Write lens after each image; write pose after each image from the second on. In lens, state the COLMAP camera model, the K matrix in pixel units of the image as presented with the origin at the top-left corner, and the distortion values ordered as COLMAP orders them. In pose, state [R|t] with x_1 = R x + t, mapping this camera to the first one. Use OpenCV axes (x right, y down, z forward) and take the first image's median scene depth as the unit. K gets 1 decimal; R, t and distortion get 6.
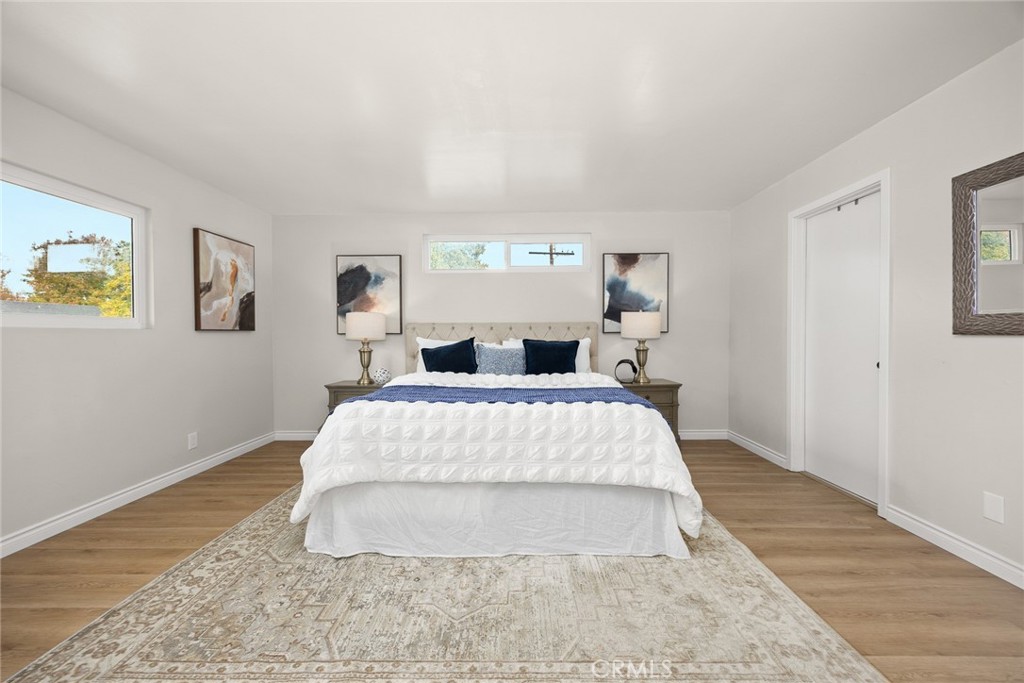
lens RADIAL K [[399.7, 0, 512.2], [0, 399.7, 341.3], [0, 0, 1]] dist [-0.000798, 0.000193]
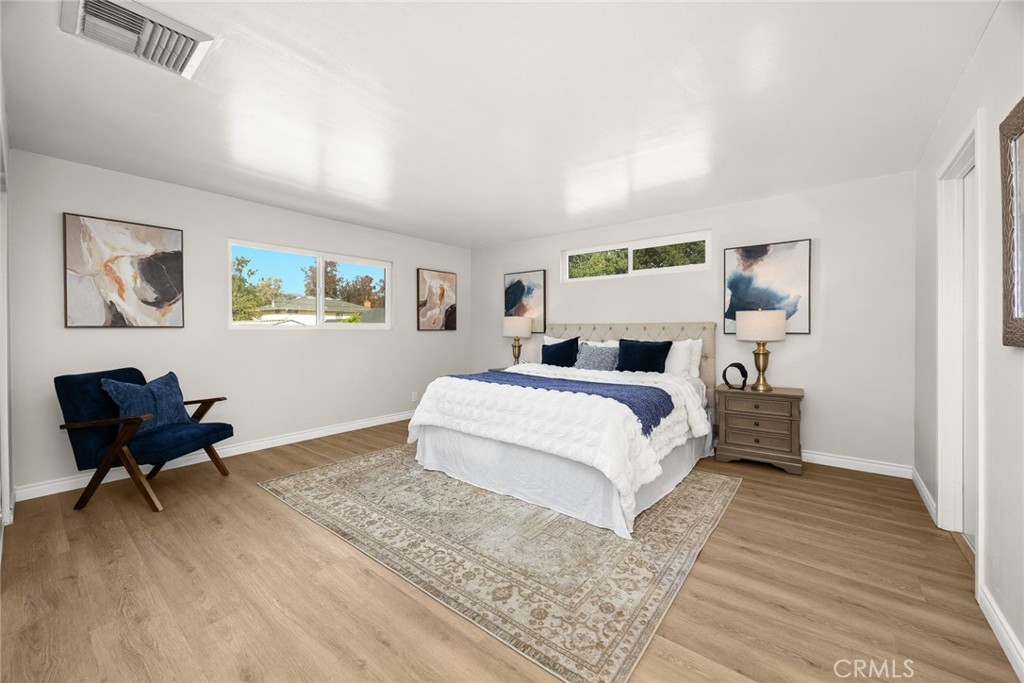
lens RADIAL K [[399.7, 0, 511.4], [0, 399.7, 333.1], [0, 0, 1]] dist [-0.000798, 0.000193]
pose [[0.783608, 0.009483, -0.621184, 0.523610], [-0.015403, 0.999873, -0.004165, -0.013694], [0.621065, 0.012832, 0.783654, -0.052688]]
